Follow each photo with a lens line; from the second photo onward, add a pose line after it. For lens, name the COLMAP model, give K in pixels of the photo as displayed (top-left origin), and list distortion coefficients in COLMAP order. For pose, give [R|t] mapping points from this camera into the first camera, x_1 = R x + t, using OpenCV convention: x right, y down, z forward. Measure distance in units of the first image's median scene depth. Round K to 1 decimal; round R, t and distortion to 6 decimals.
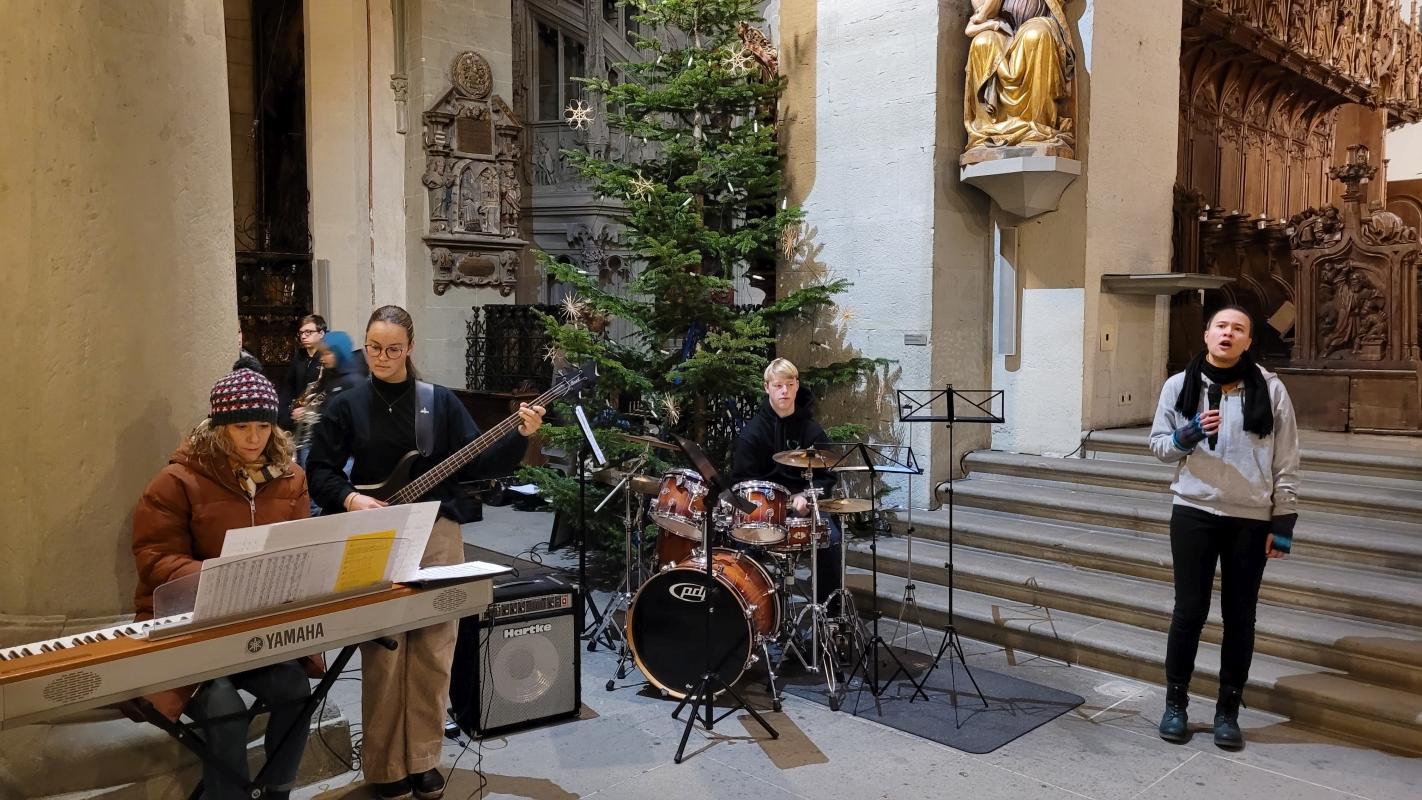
lens RADIAL K [[1055.4, 0, 703.9], [0, 1055.4, 377.4], [0, 0, 1]] dist [0.044515, -0.034179]
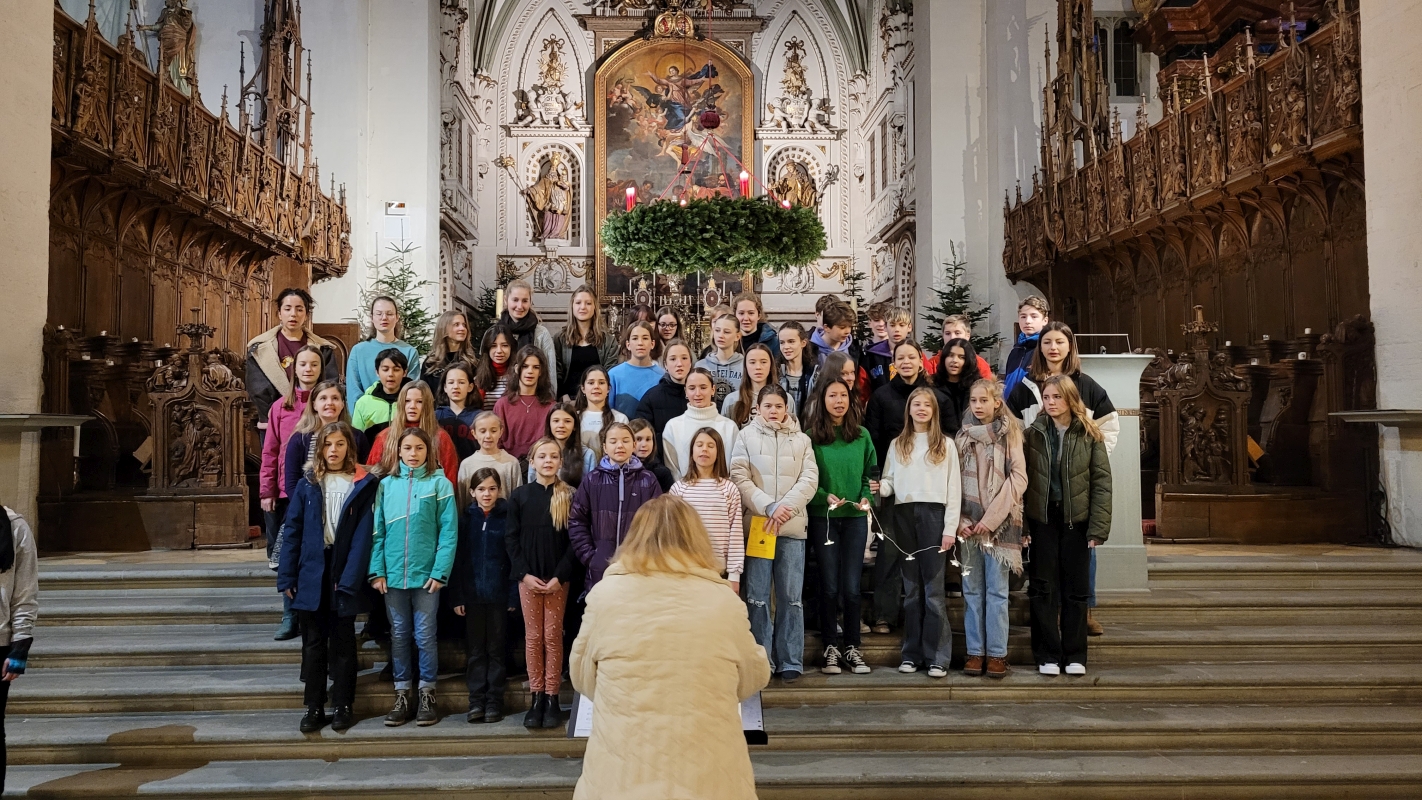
lens RADIAL K [[1055.4, 0, 690.4], [0, 1055.4, 375.9], [0, 0, 1]] dist [0.044515, -0.034179]
pose [[0.670269, 0.032481, 0.741407, 0.092340], [0.045302, 0.995388, -0.084564, -0.013929], [-0.740734, 0.090268, 0.665706, -0.194241]]
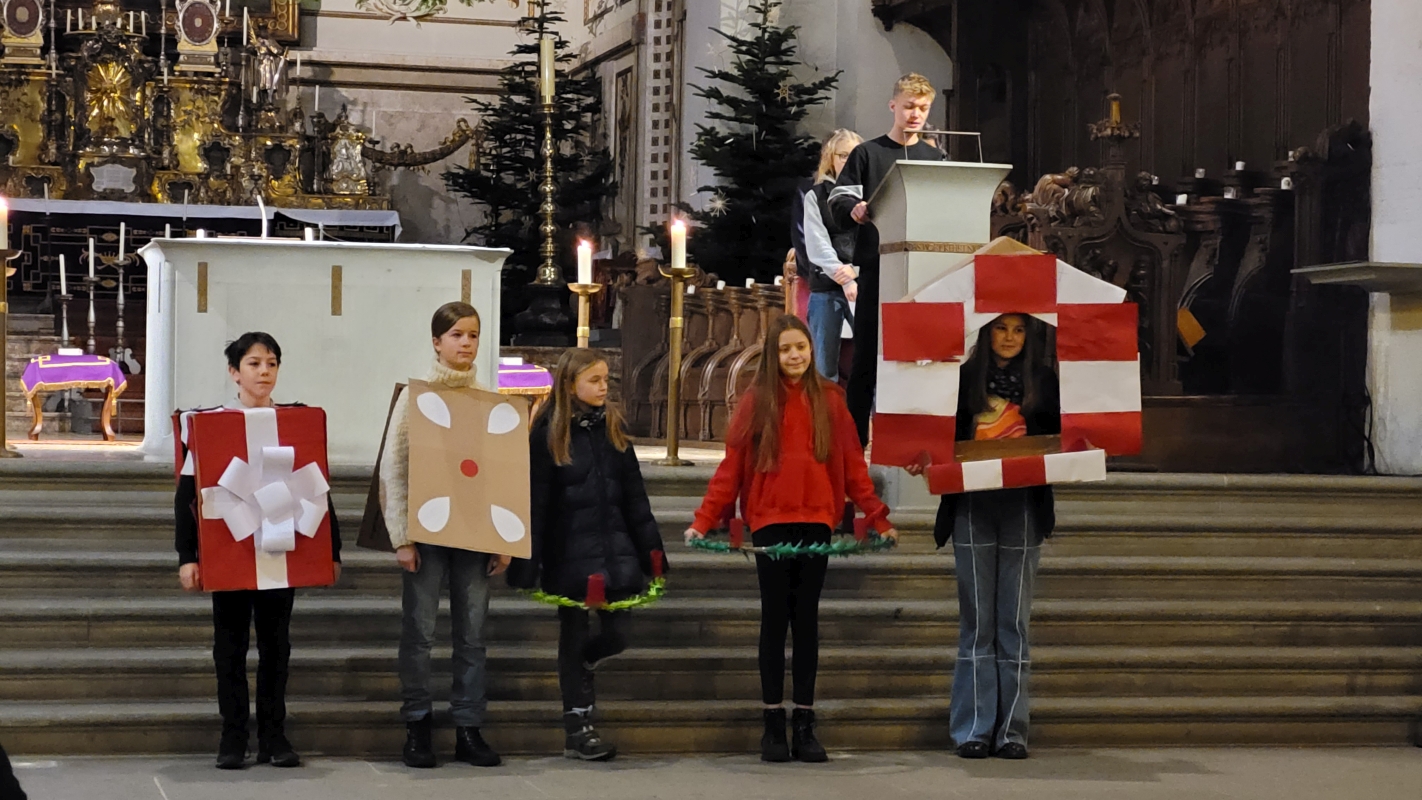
lens RADIAL K [[3095.5, 0, 703.6], [0, 3095.5, 393.6], [0, 0, 1]] dist [0.073285, 0.000000]
pose [[0.495084, 0.011619, 0.868767, -0.660238], [0.028828, 0.999140, -0.029791, 0.097321], [-0.868367, 0.039794, 0.494324, -0.638092]]
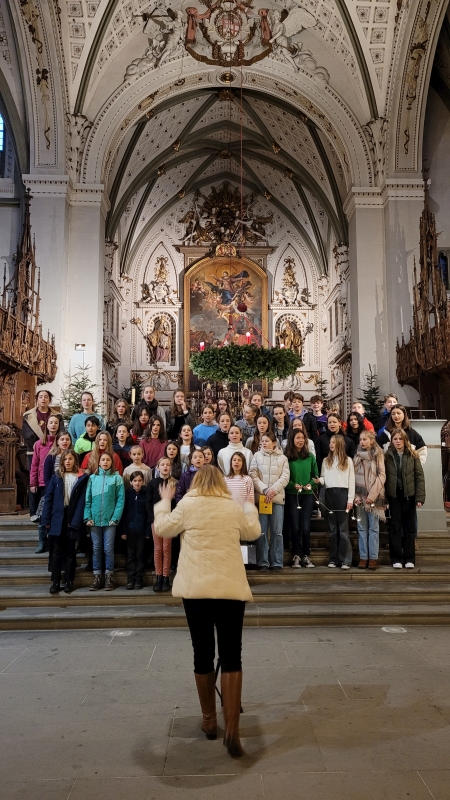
lens RADIAL K [[593.7, 0, 239.2], [0, 593.7, 394.7], [0, 0, 1]] dist [0.044515, -0.034179]
pose [[0.665682, 0.085713, 0.741297, -0.046558], [0.045865, 0.986804, -0.155286, 0.018230], [-0.744825, 0.137371, 0.652967, -0.329763]]
